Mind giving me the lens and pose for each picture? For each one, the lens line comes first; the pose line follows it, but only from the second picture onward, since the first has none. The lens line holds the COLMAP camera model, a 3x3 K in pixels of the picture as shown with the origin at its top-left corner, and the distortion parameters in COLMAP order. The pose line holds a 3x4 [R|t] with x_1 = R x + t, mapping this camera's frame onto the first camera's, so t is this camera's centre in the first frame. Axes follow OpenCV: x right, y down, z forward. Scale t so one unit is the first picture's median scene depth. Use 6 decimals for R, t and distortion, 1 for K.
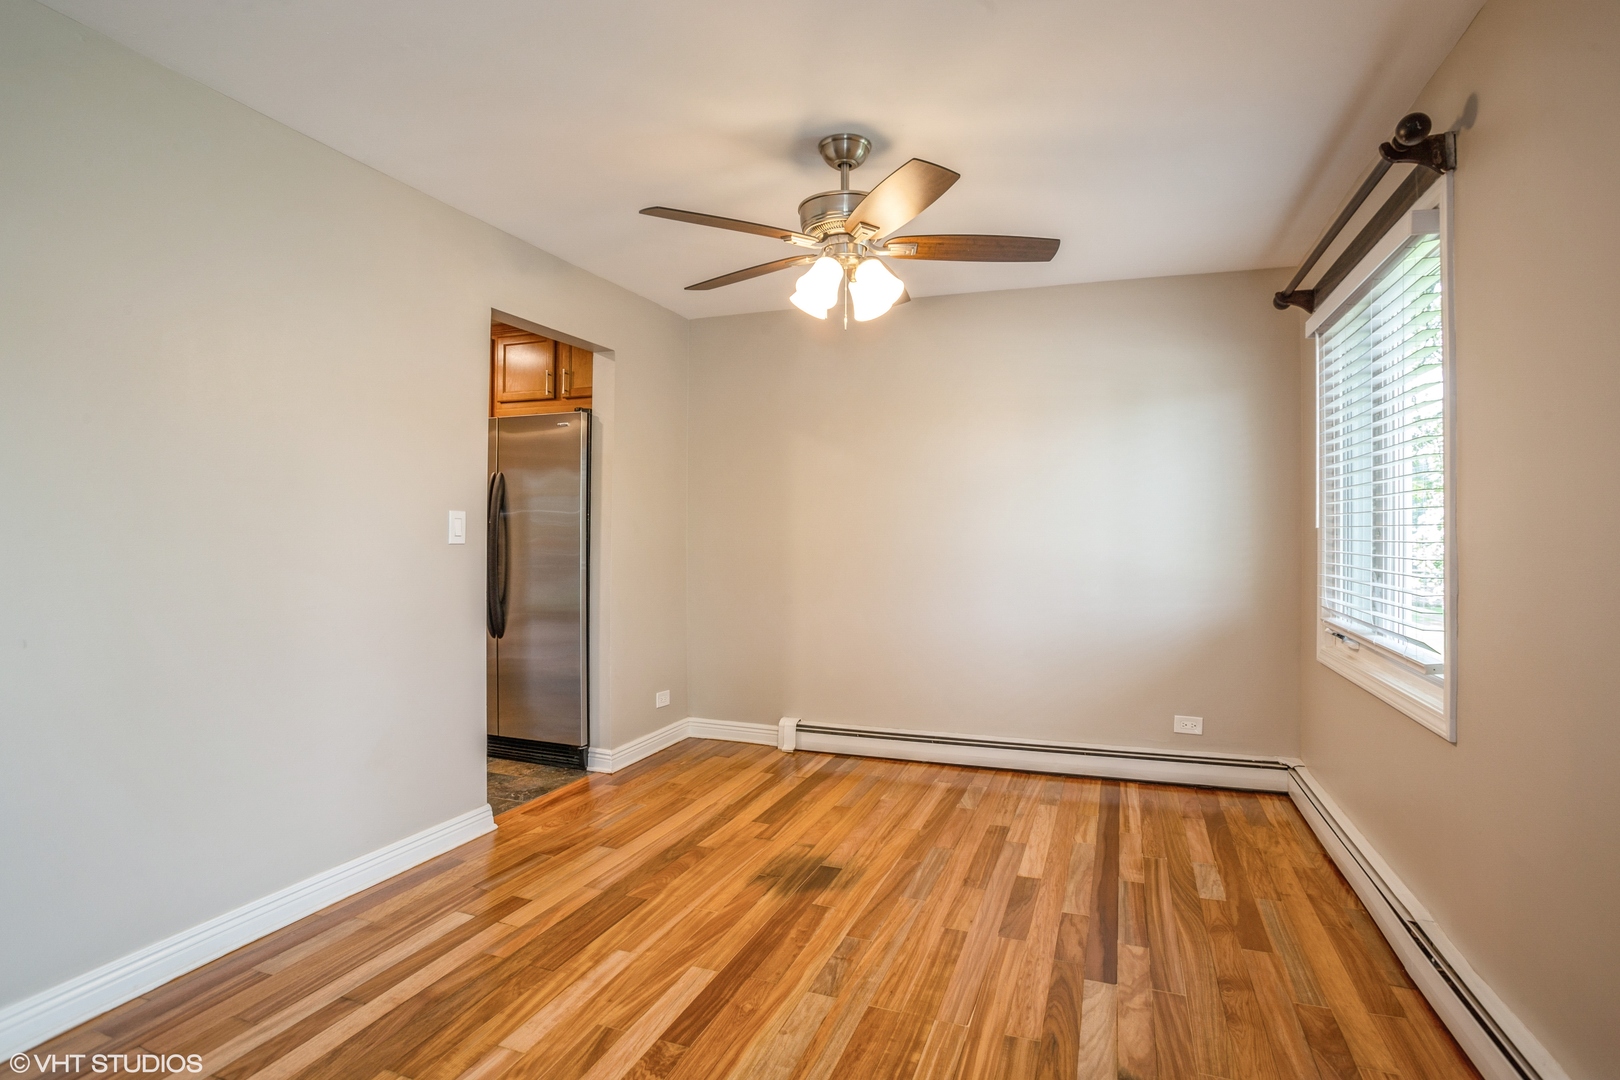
lens RADIAL K [[801.0, 0, 809.0], [0, 801.0, 524.0], [0, 0, 1]] dist [-0.049593, 0.005093]
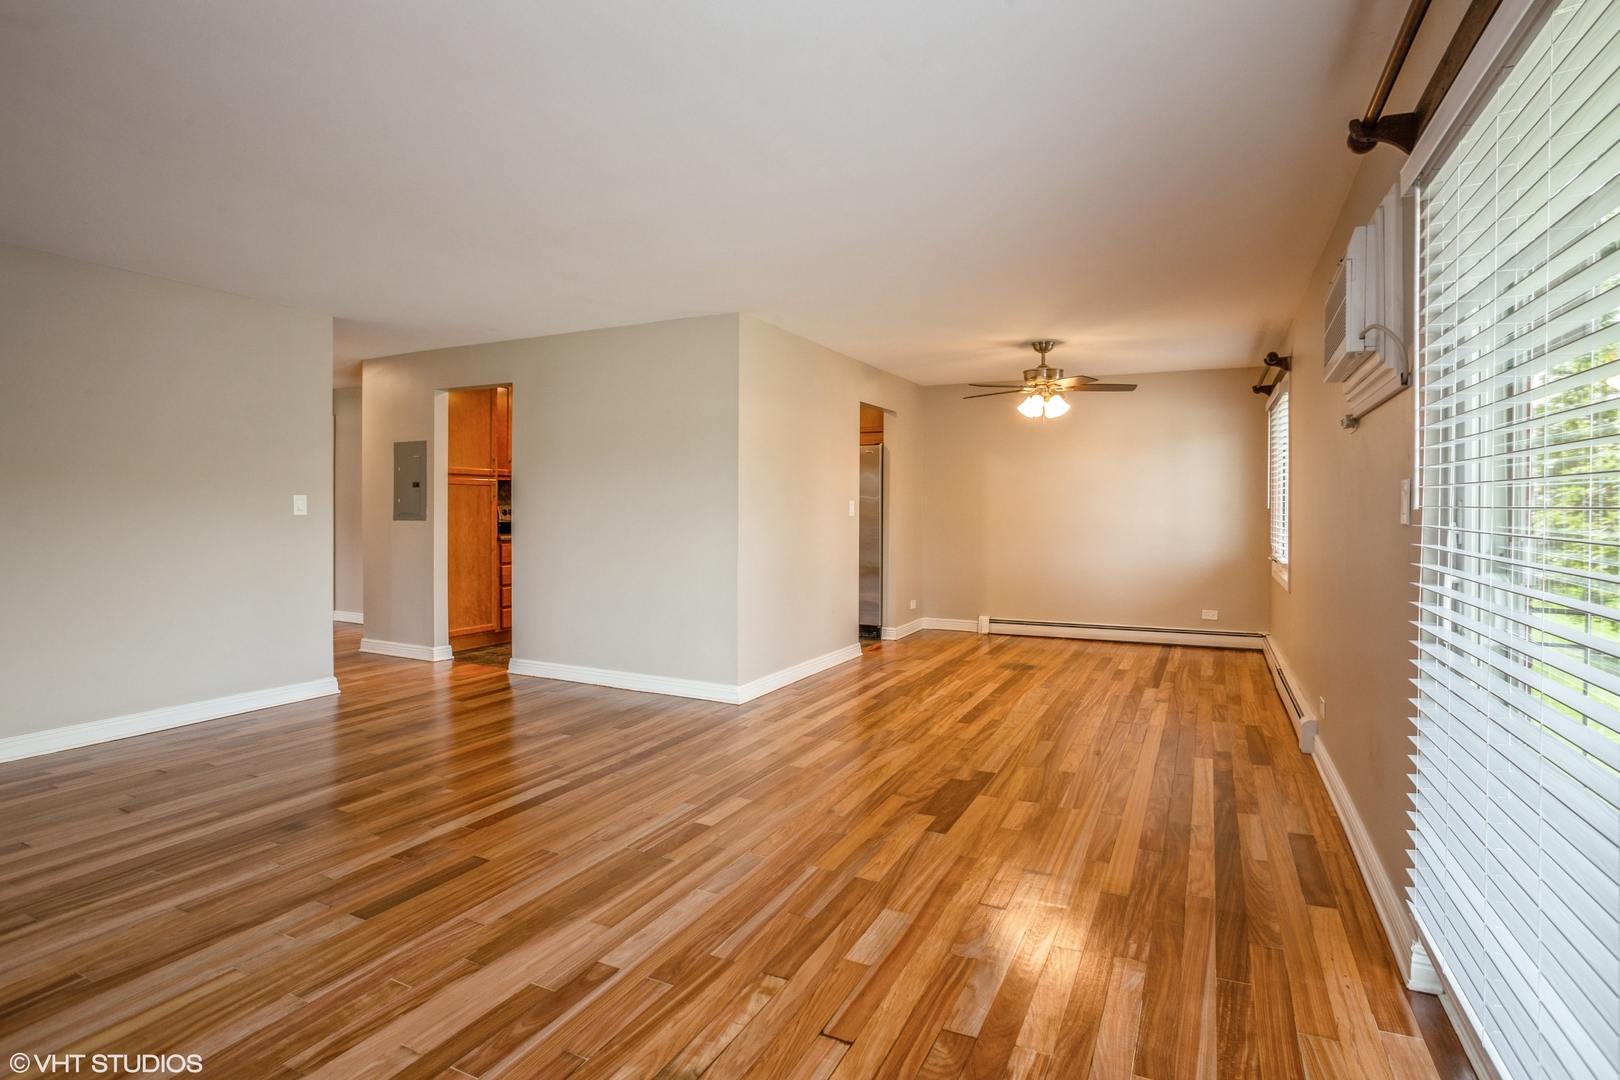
lens RADIAL K [[859.4, 0, 867.8], [0, 859.4, 502.0], [0, 0, 1]] dist [-0.017624, 0.021372]
pose [[0.999912, -0.000696, -0.013267, -0.324247], [0.000753, 0.999990, 0.004317, -0.020601], [0.013264, -0.004327, 0.999903, -1.132581]]
